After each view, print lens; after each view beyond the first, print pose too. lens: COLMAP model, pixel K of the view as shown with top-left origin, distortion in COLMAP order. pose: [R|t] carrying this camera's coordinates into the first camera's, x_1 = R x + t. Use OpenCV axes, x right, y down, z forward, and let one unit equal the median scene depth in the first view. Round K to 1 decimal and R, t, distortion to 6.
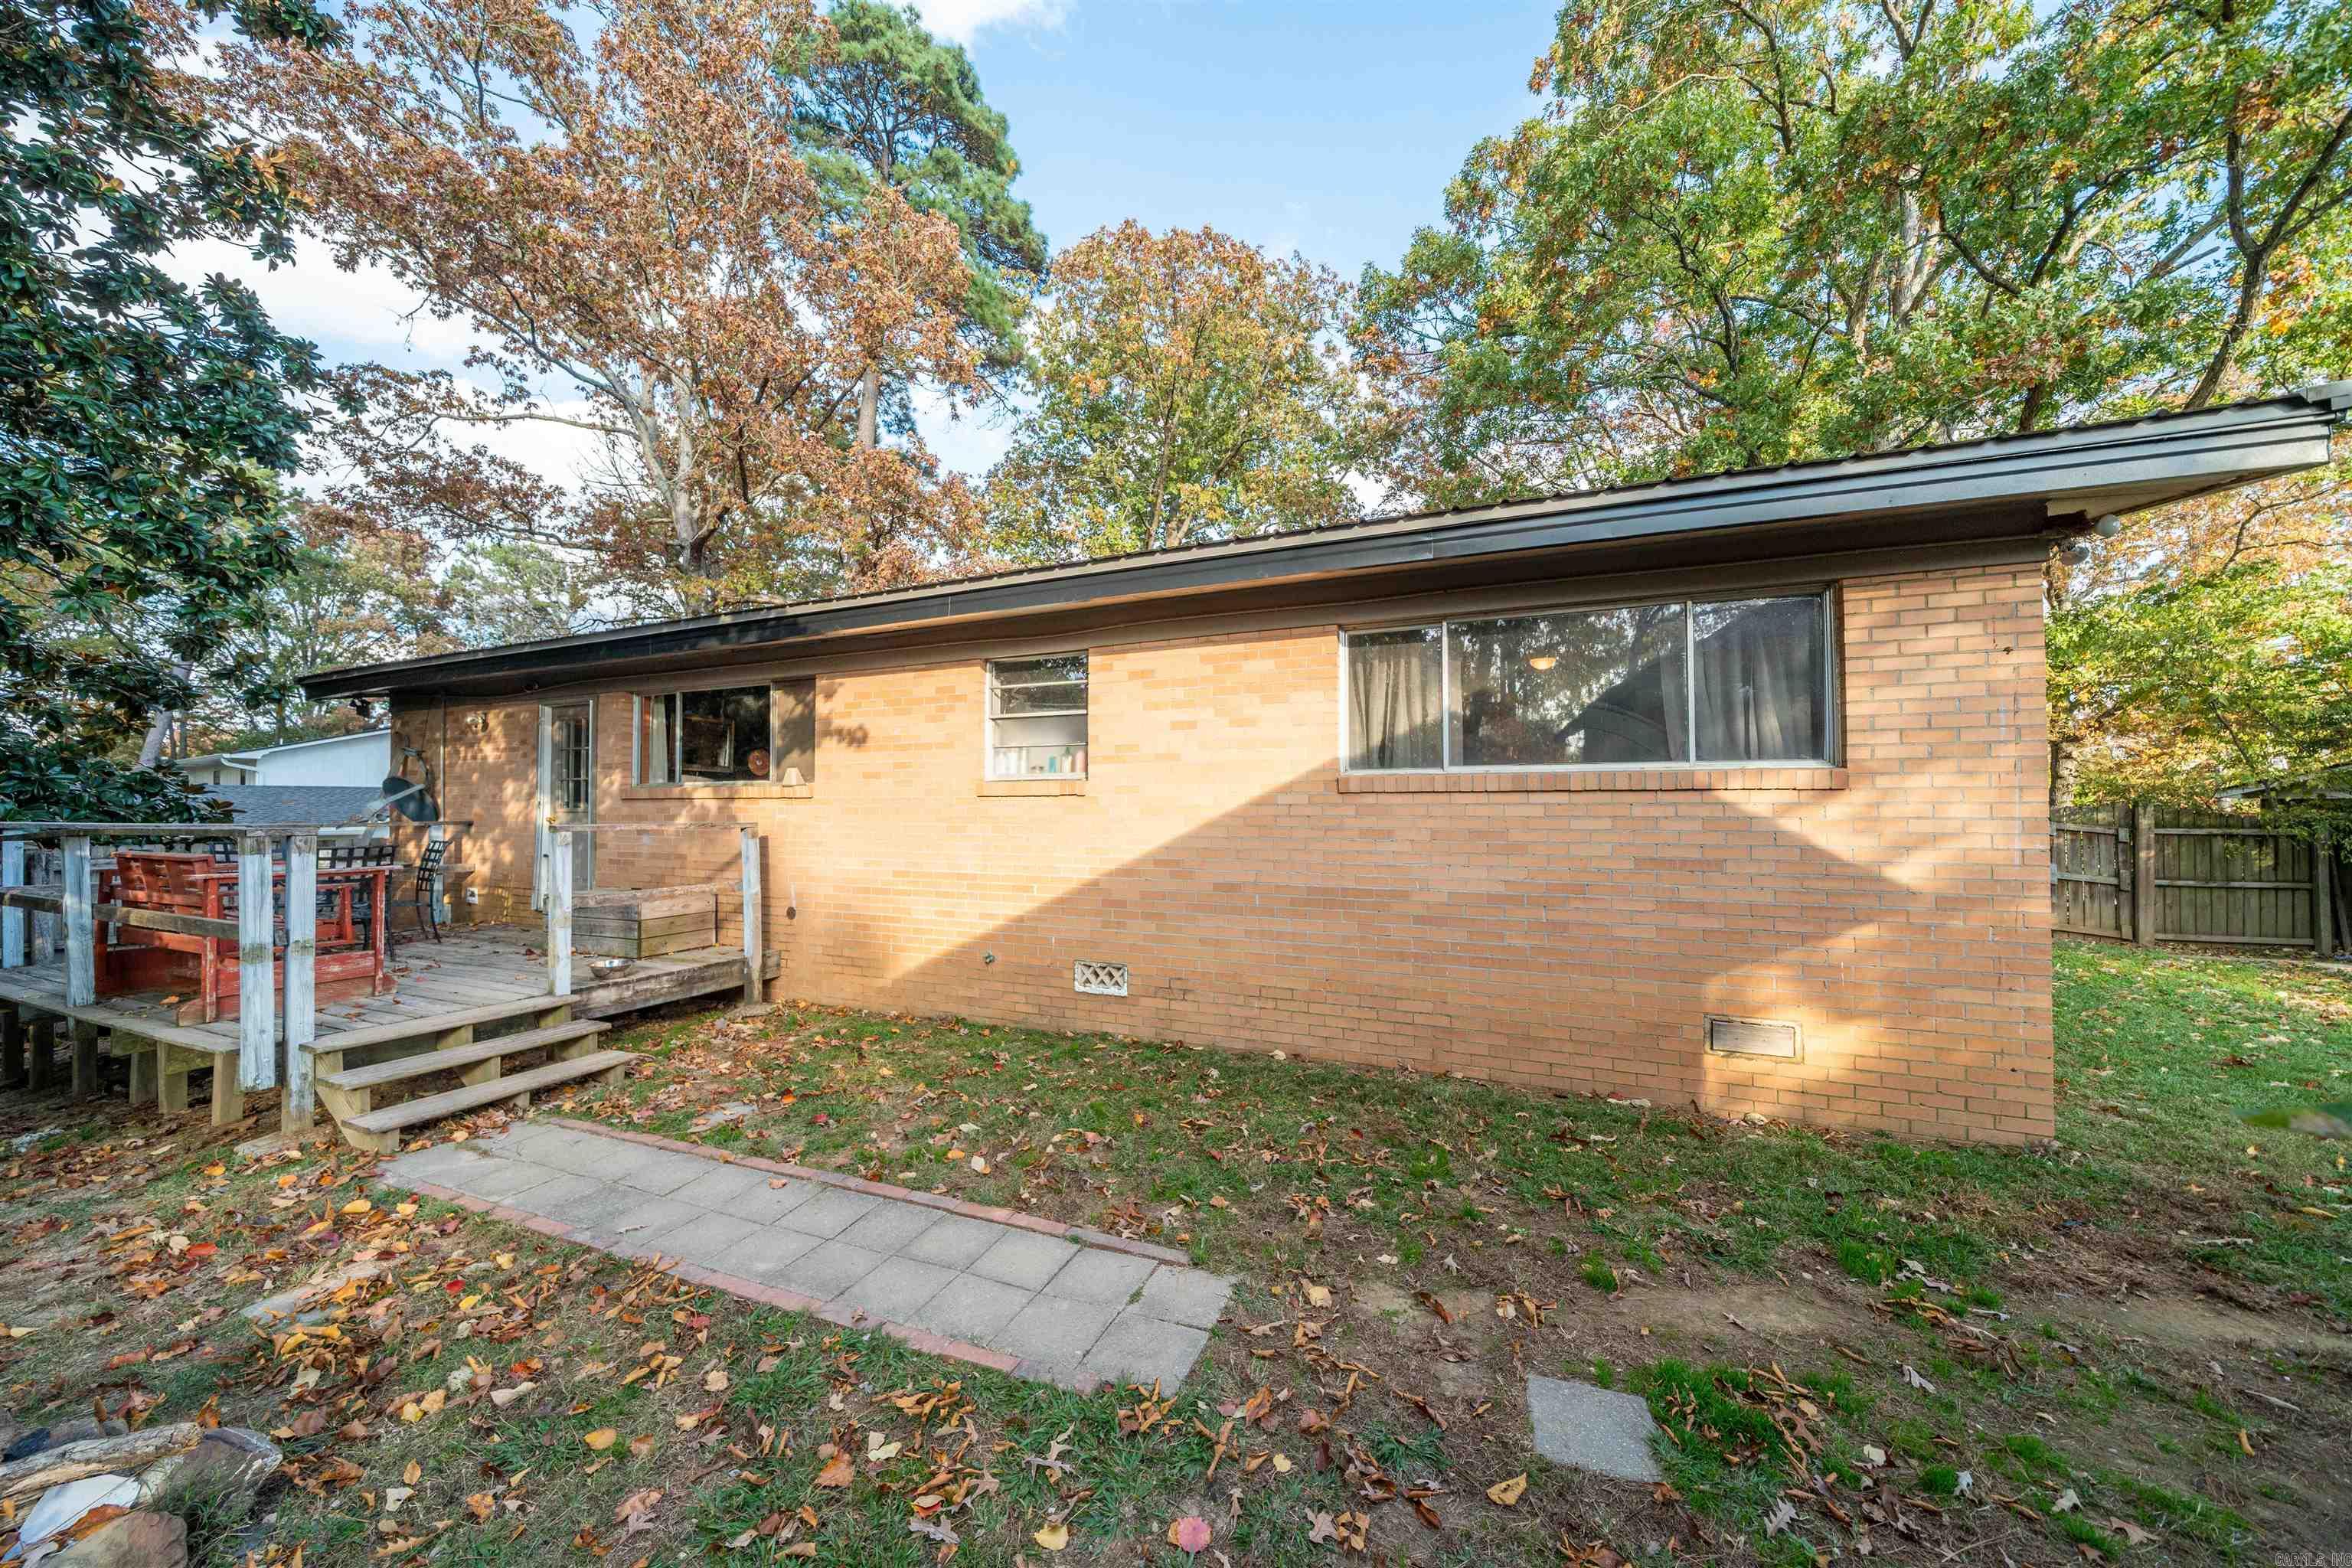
lens RADIAL K [[809.8, 0, 1184.0], [0, 809.8, 781.2], [0, 0, 1]] dist [-0.004684, 0.000228]
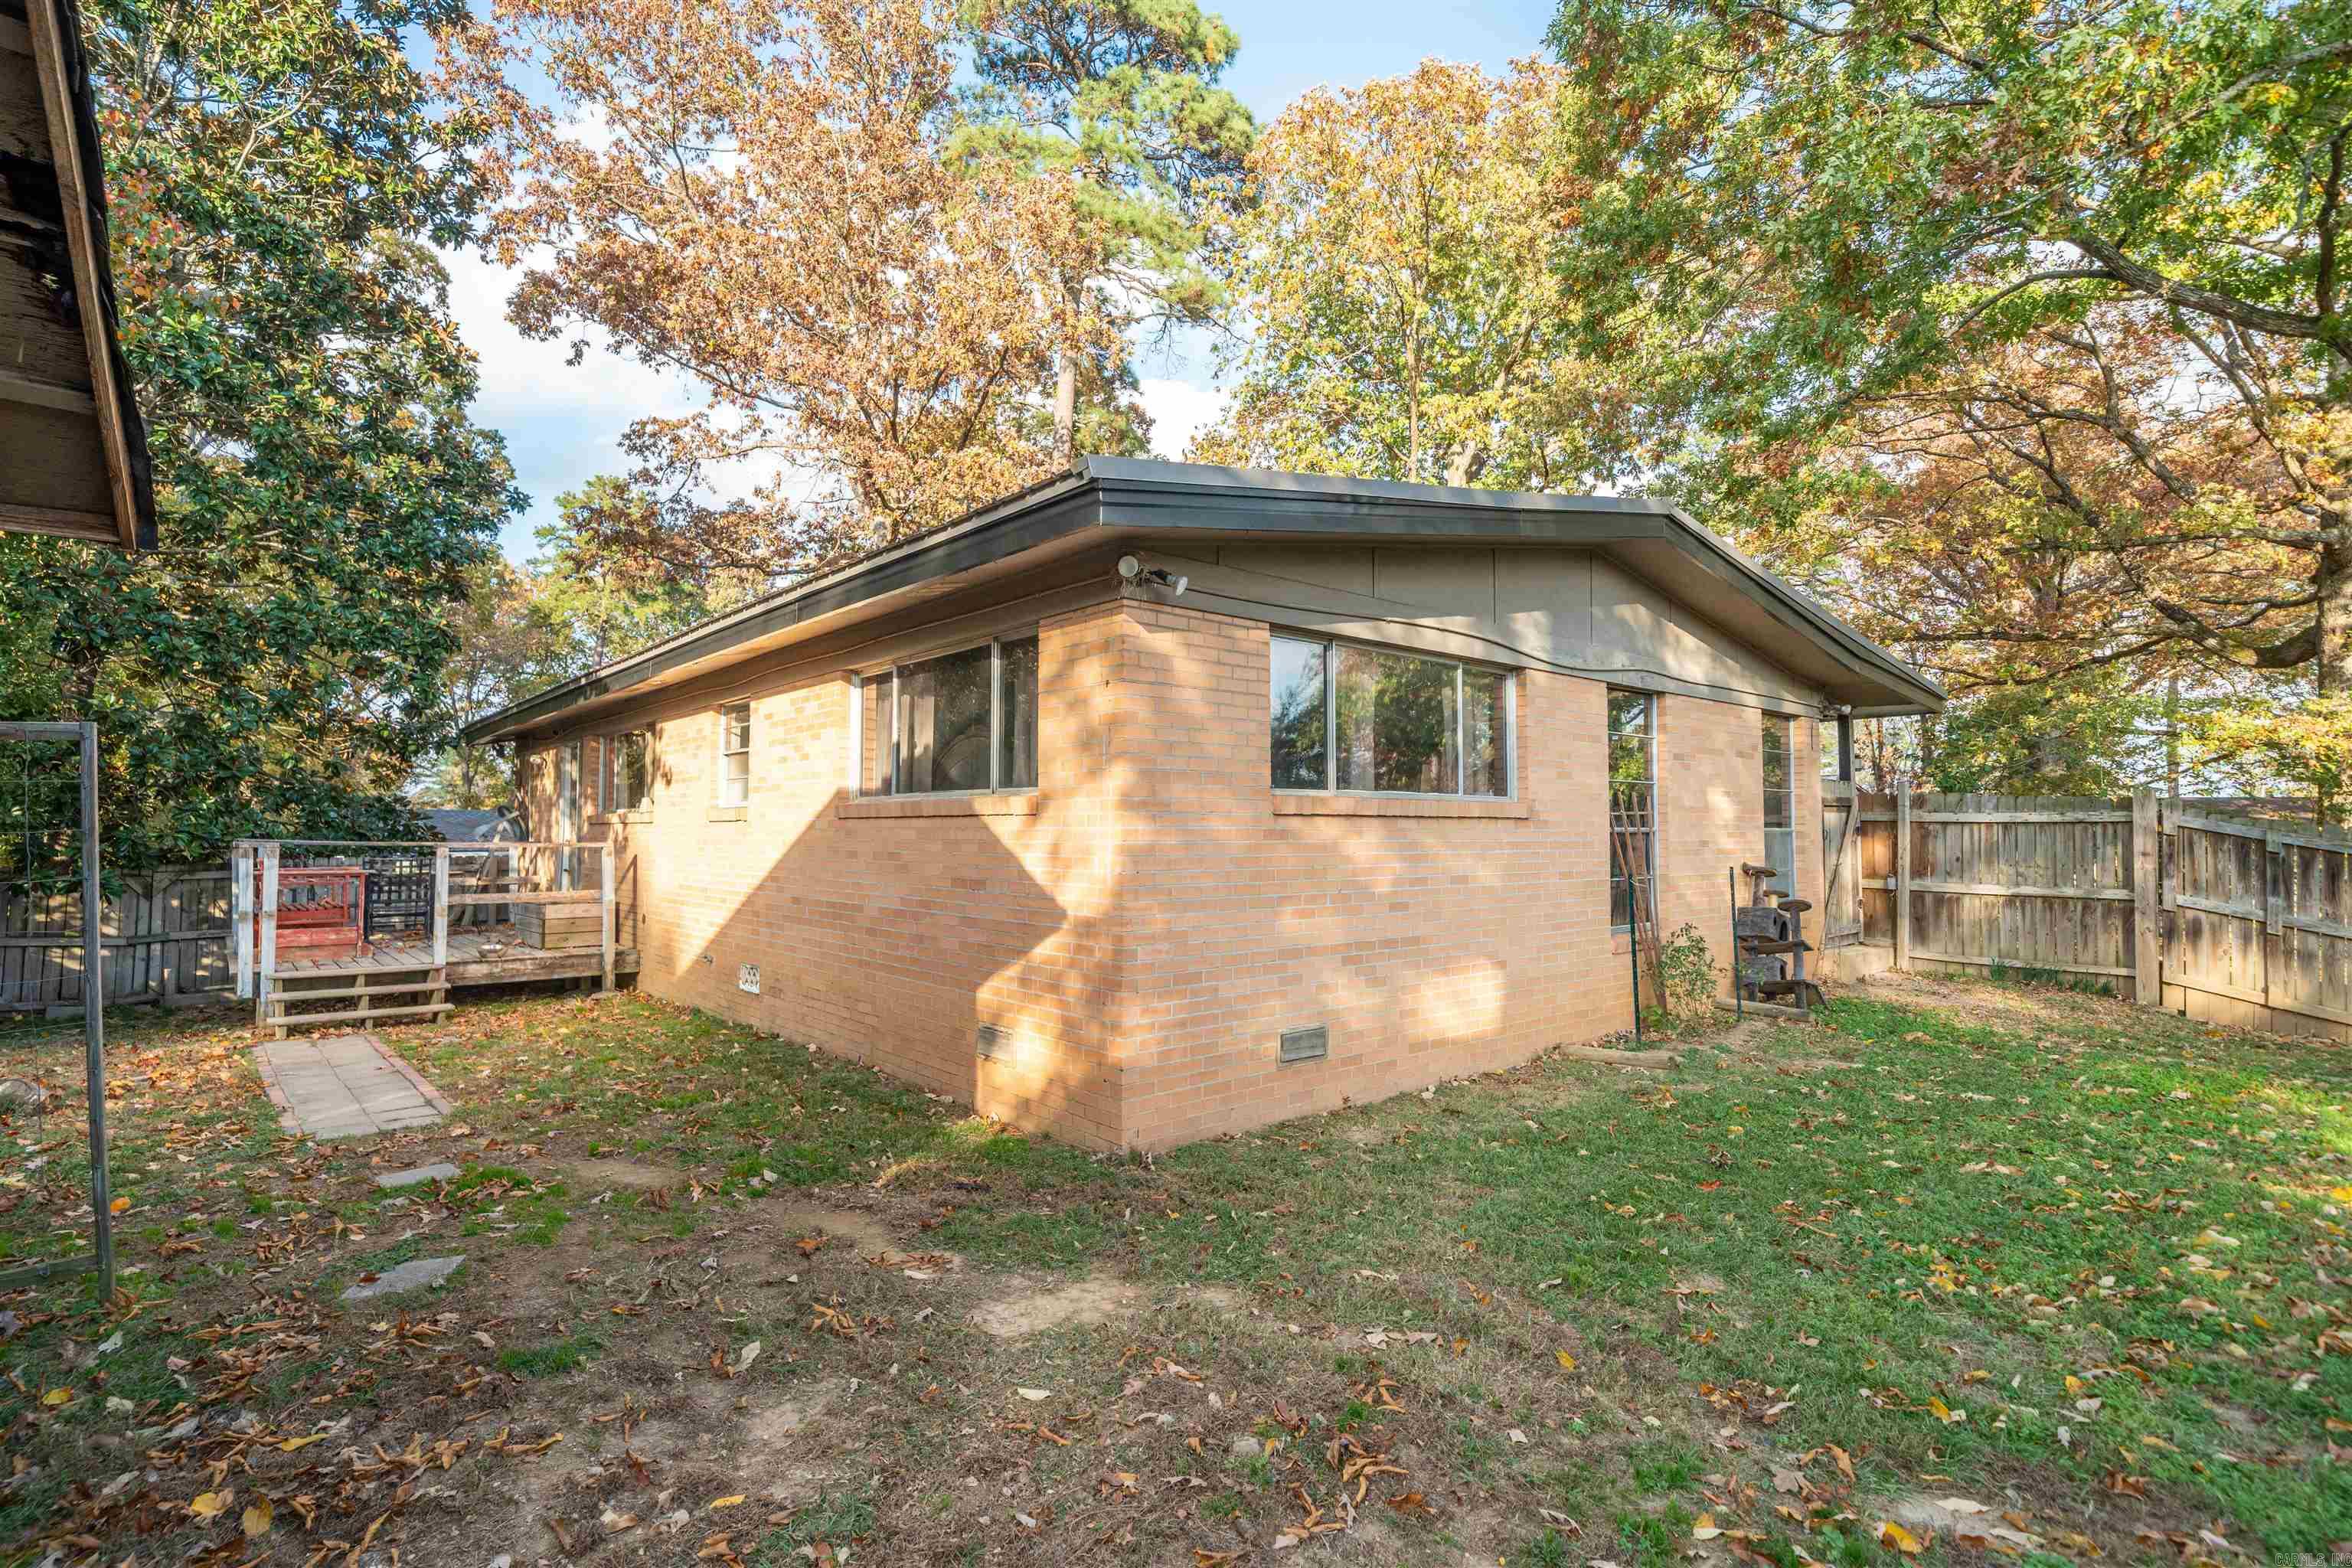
lens RADIAL K [[1124.3, 0, 1189.3], [0, 1124.3, 788.9], [0, 0, 1]] dist [-0.006082, -0.000363]
pose [[0.904362, -0.013006, -0.426568, 0.803852], [0.009673, 0.999903, -0.009981, -0.003758], [0.426656, 0.004900, 0.904401, -0.129922]]
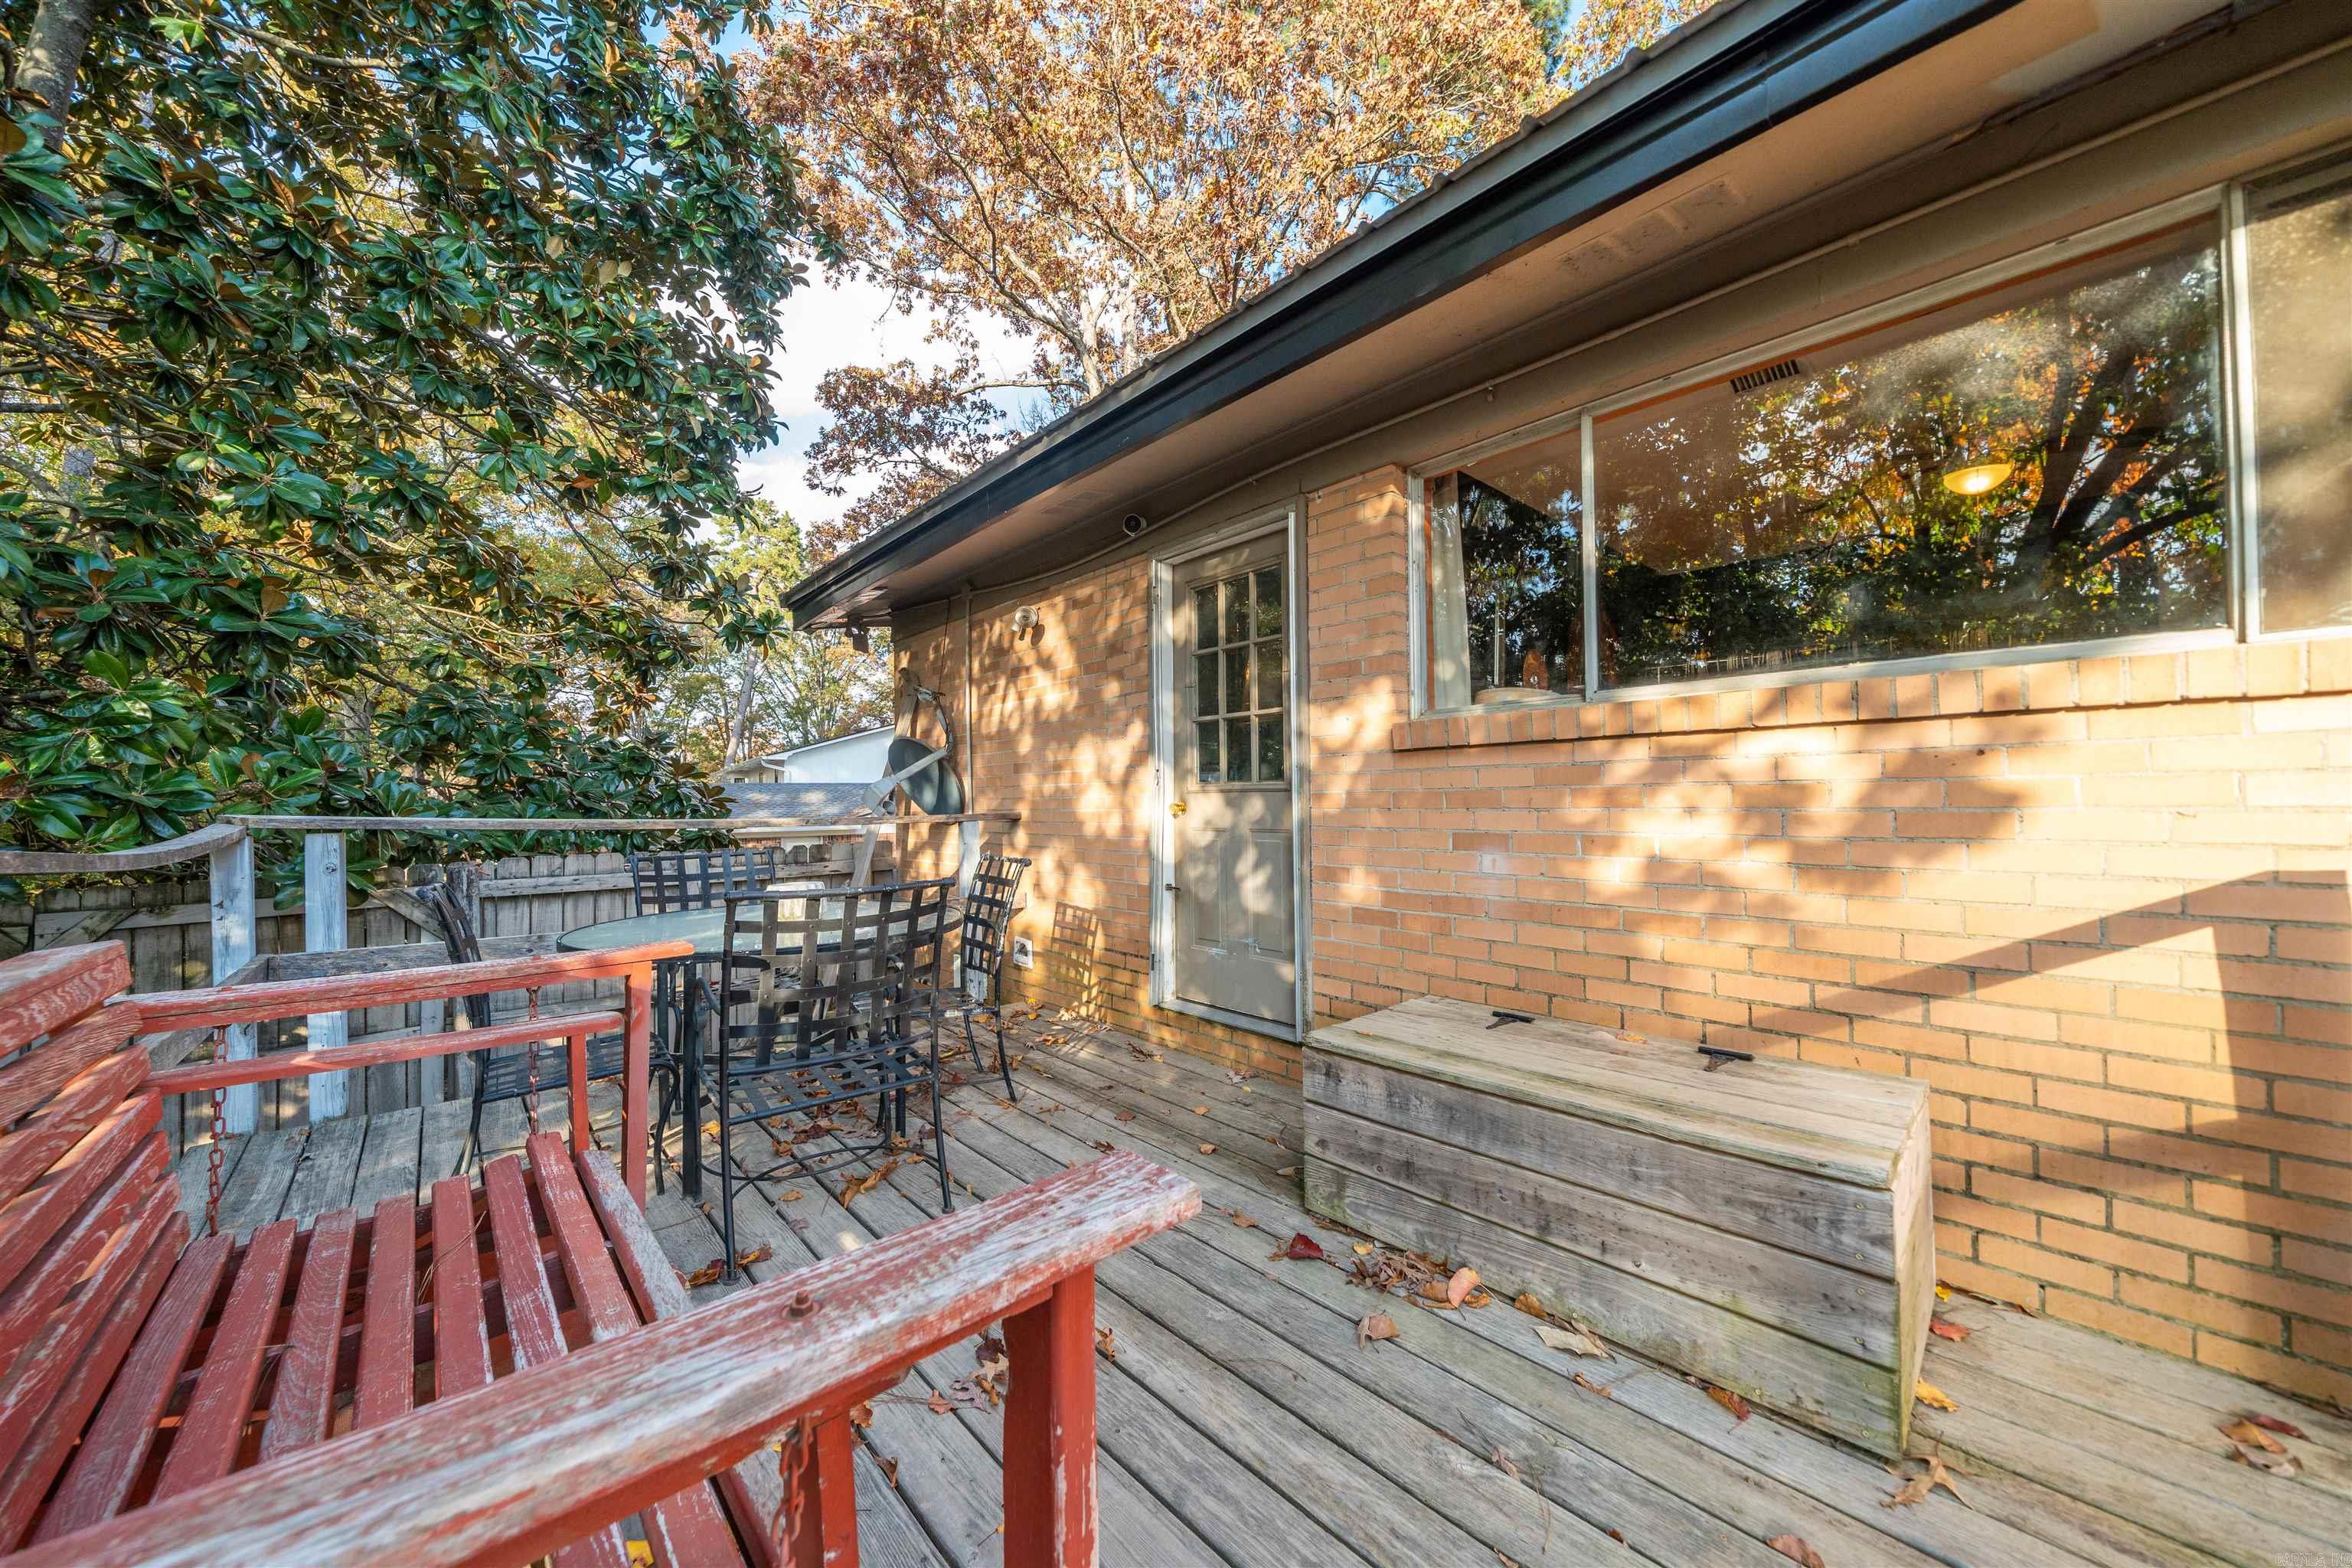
lens RADIAL K [[809.8, 0, 1176.4], [0, 809.8, 795.9], [0, 0, 1]] dist [-0.004684, 0.000228]
pose [[0.914550, -0.004474, -0.404449, -0.620772], [0.014332, 0.999669, 0.021349, 0.027556], [0.404220, -0.025322, 0.914311, 0.603097]]
